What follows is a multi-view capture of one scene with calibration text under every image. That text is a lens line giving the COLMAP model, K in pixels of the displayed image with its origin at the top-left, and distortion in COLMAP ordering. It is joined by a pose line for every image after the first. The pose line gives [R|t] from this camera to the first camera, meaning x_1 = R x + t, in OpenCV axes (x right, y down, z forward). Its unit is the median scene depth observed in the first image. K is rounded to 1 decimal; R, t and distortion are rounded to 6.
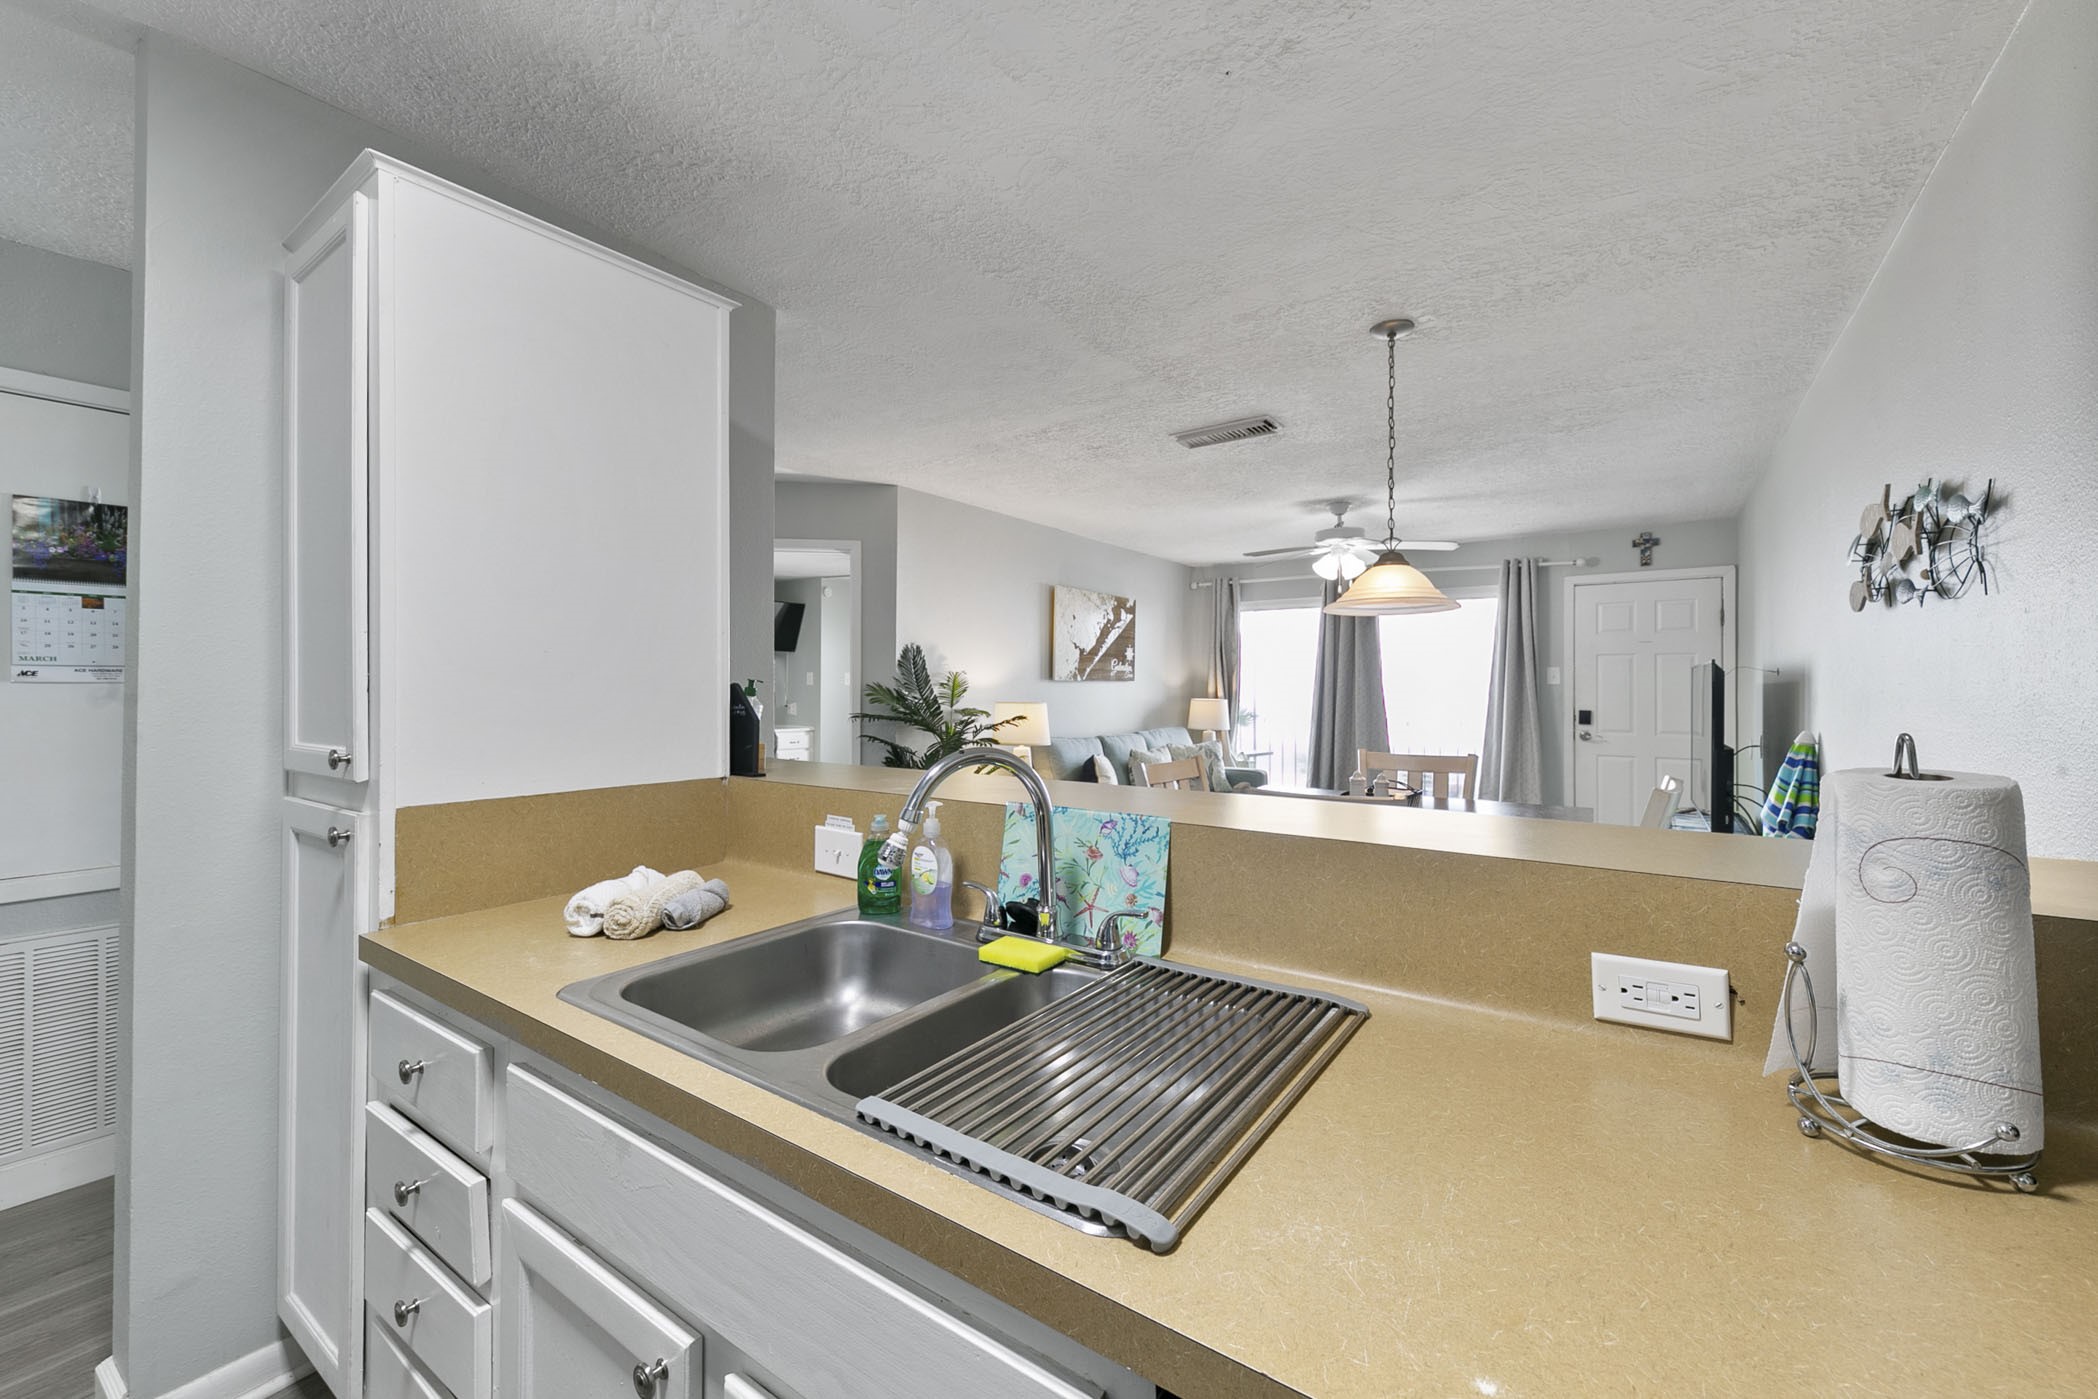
lens RADIAL K [[837.0, 0, 1045.6], [0, 837.0, 685.8], [0, 0, 1]] dist [-0.000277, -0.000009]
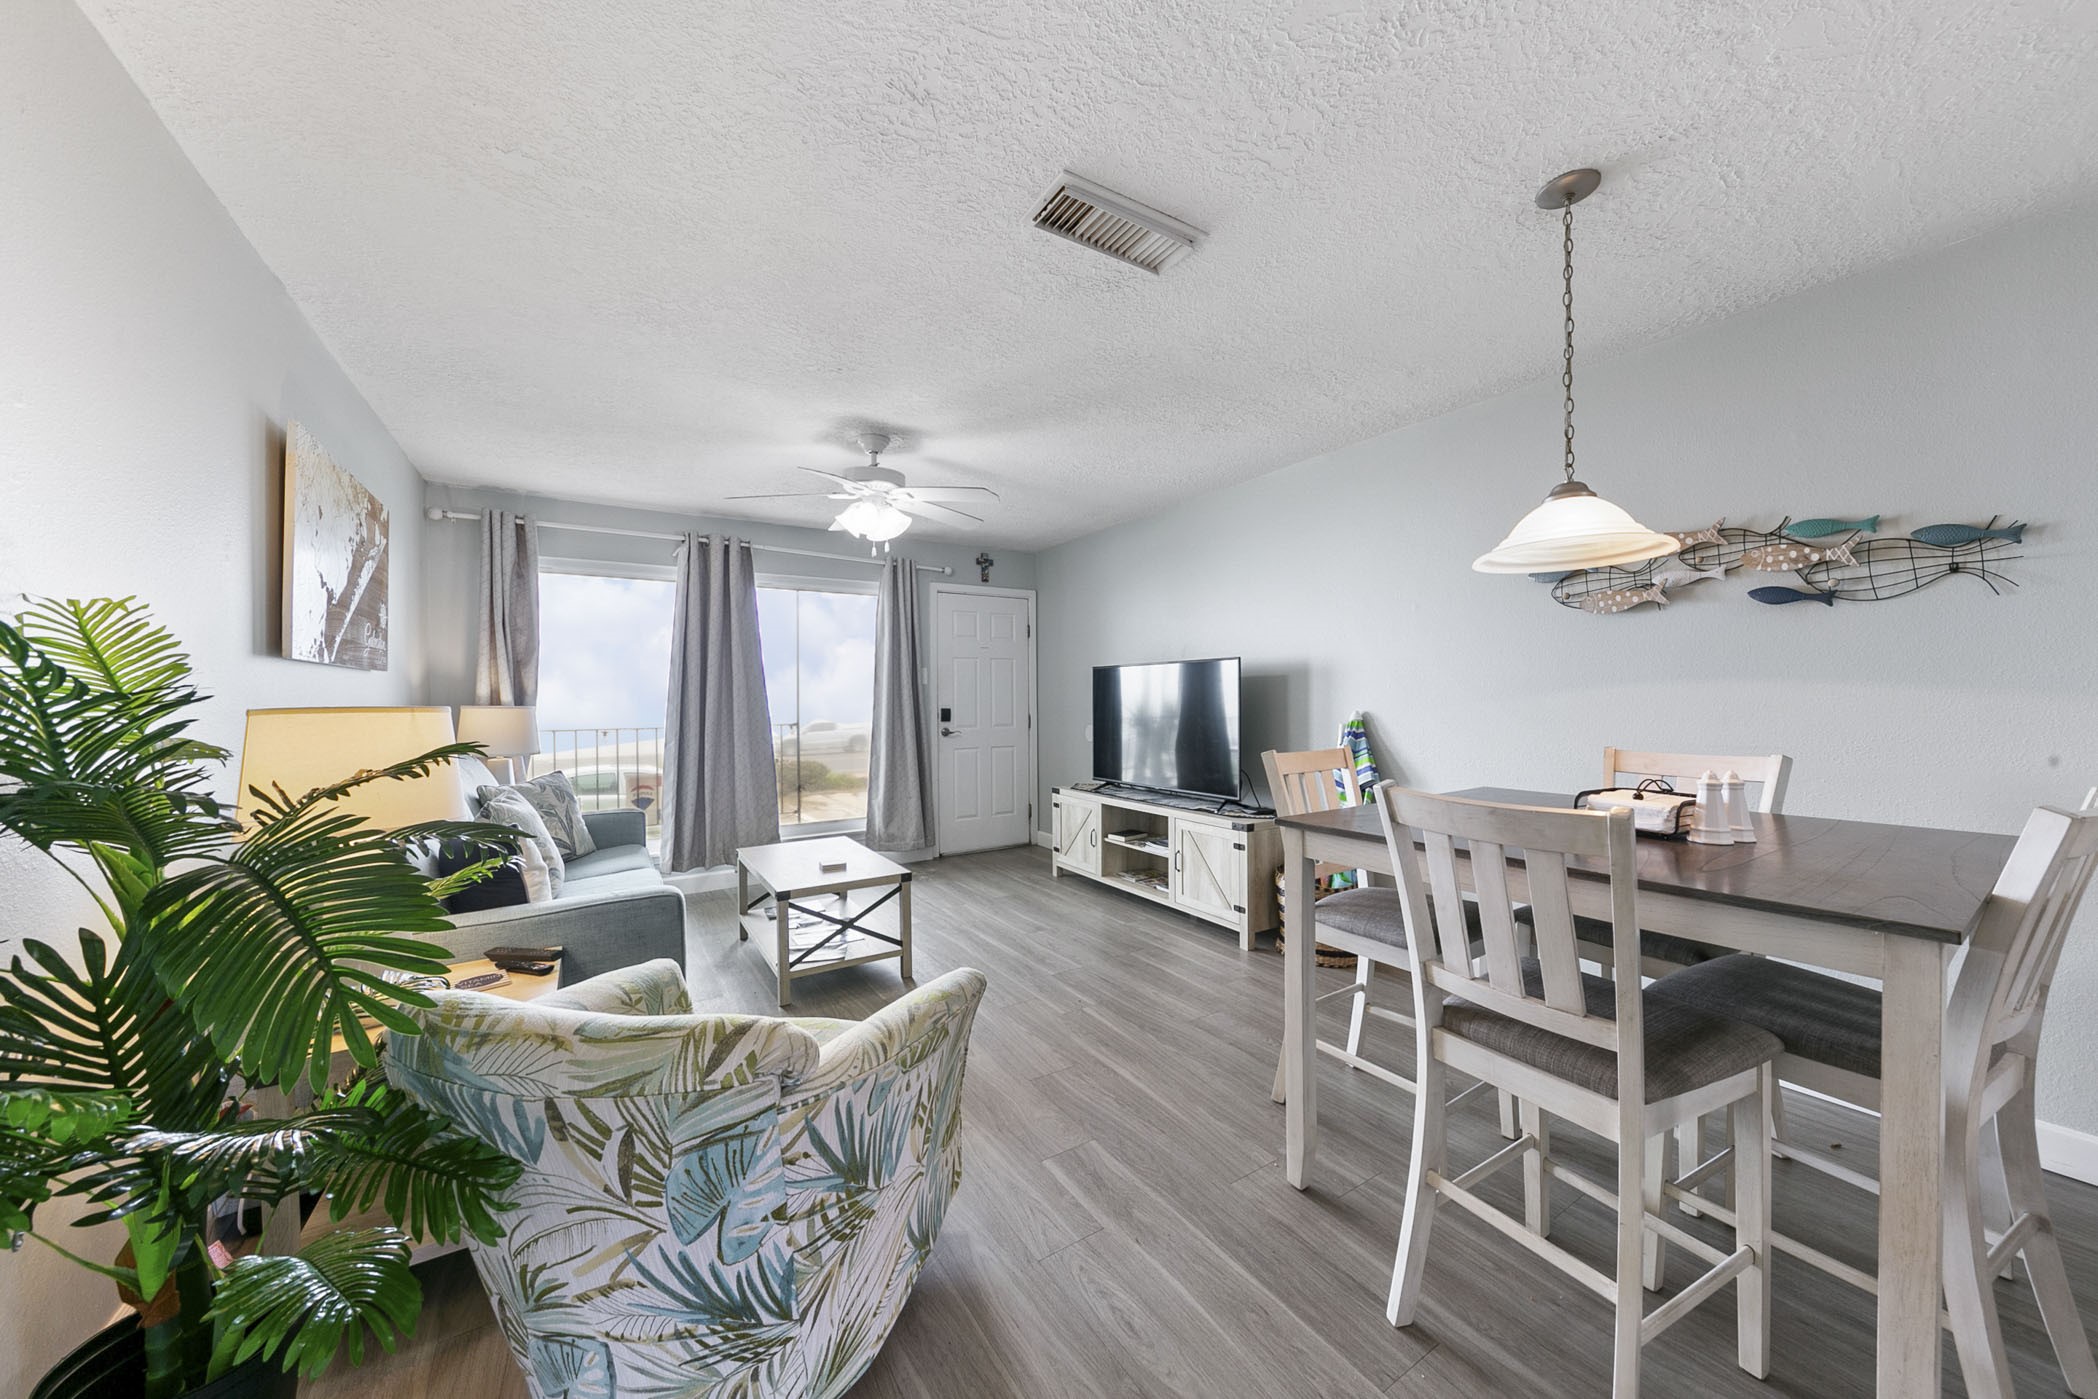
lens RADIAL K [[717.9, 0, 1049.0], [0, 717.9, 699.5], [0, 0, 1]] dist [-0.000627, -0.000083]
pose [[0.375315, -0.008636, 0.926857, -0.164875], [0.004173, 0.999962, 0.007628, 0.011447], [-0.926888, 0.001005, 0.375336, 0.522955]]
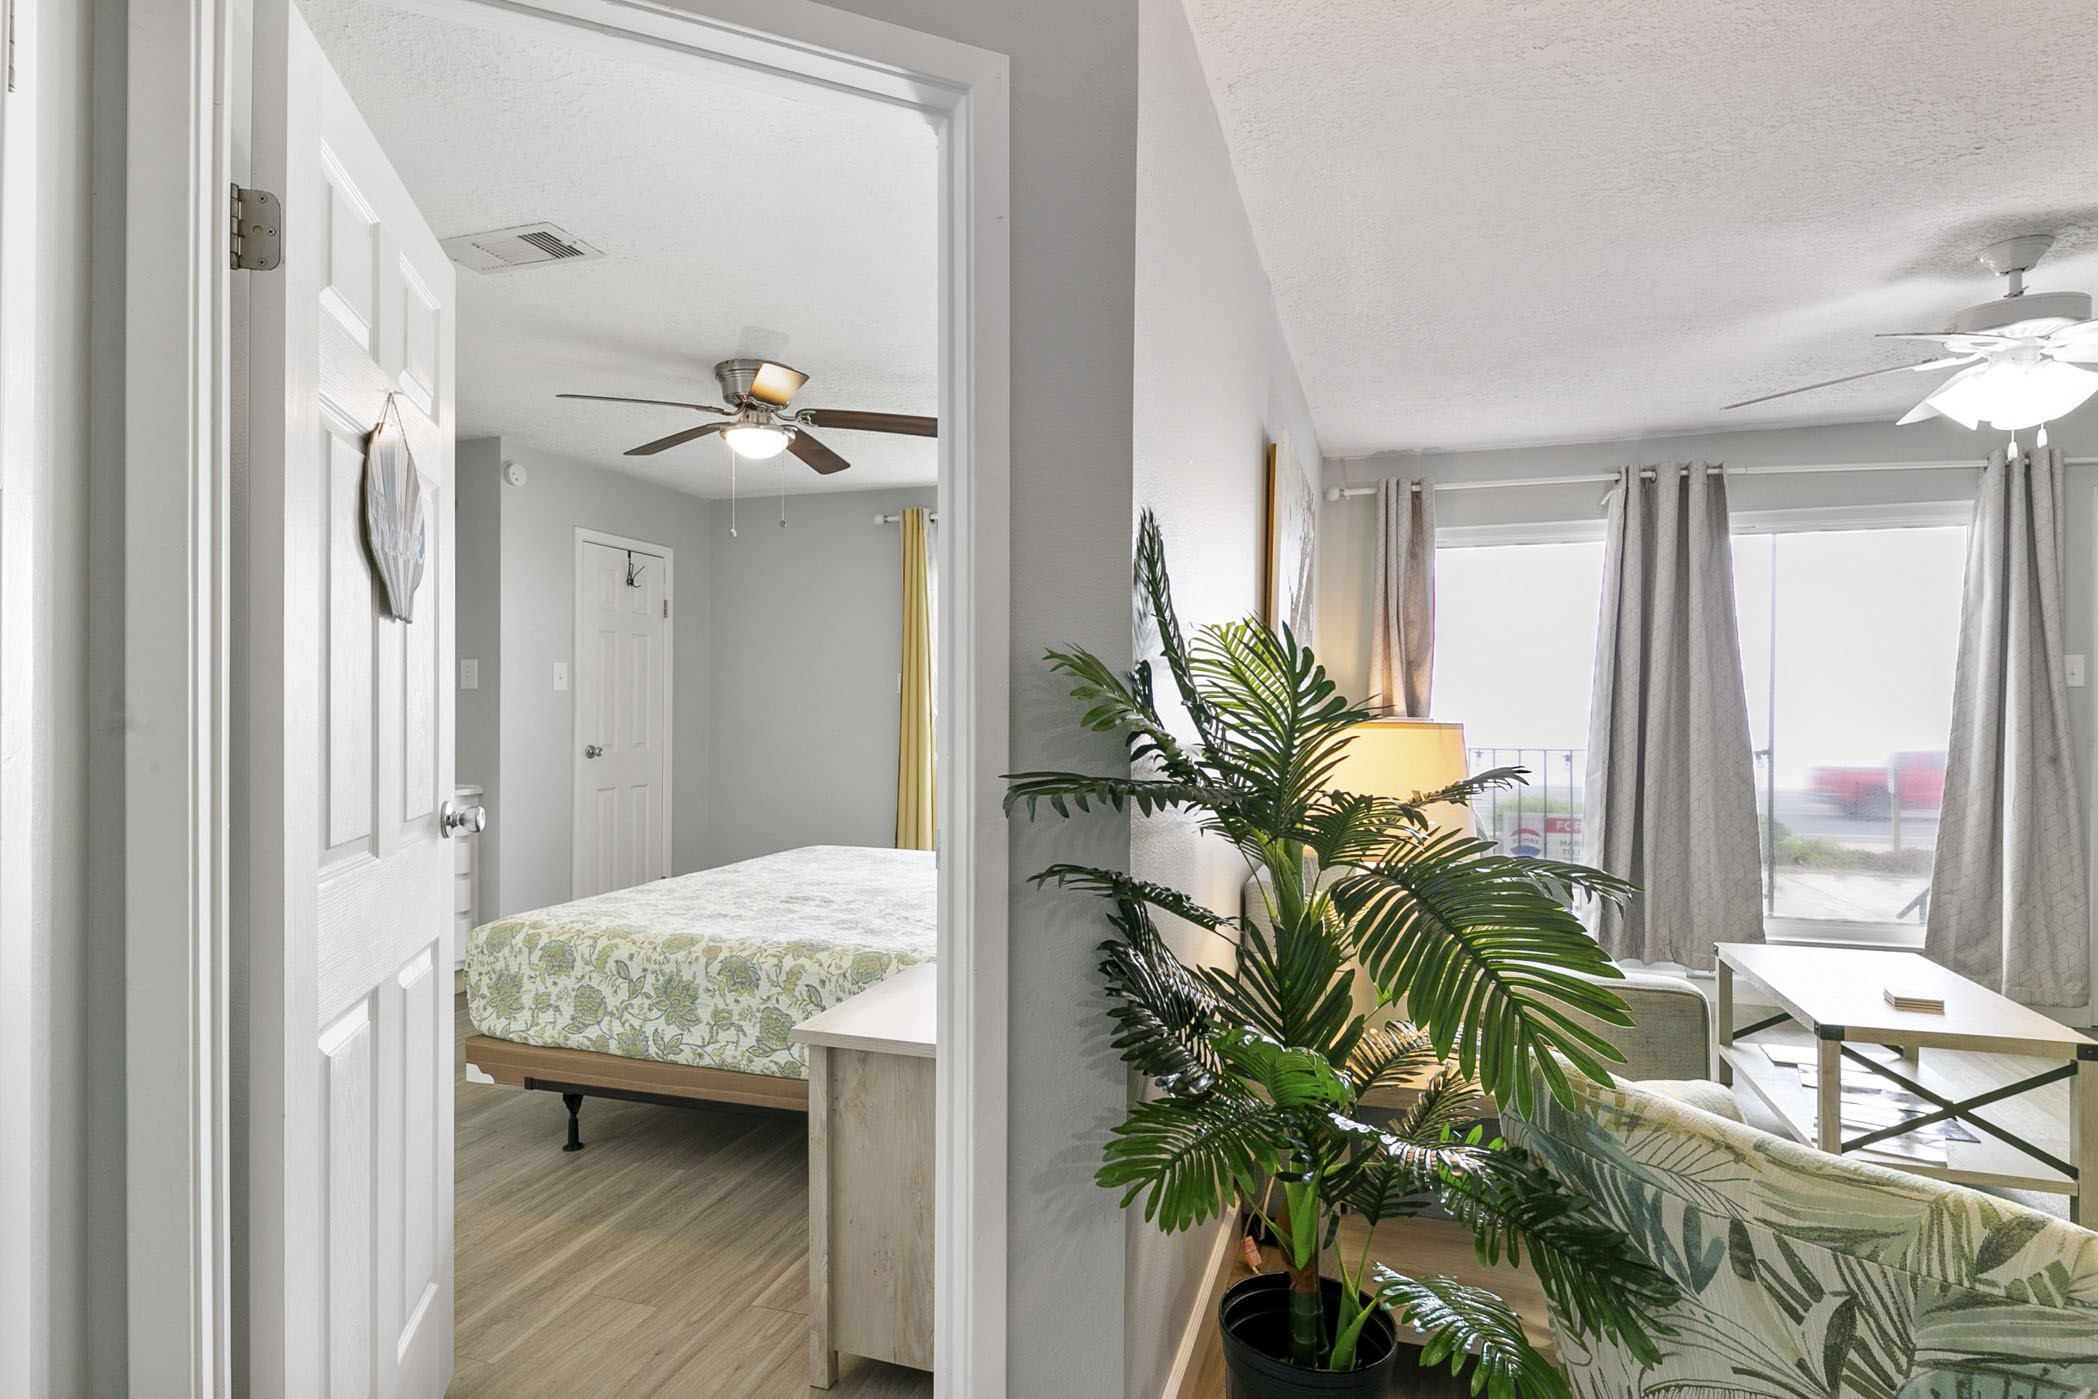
lens RADIAL K [[1082.8, 0, 1048.5], [0, 1082.8, 708.1], [0, 0, 1]] dist [0.003844, -0.005457]
pose [[0.954619, -0.002518, 0.297819, -0.232472], [0.000579, 0.999978, 0.006597, 0.007935], [-0.297829, -0.006125, 0.954599, 0.537229]]
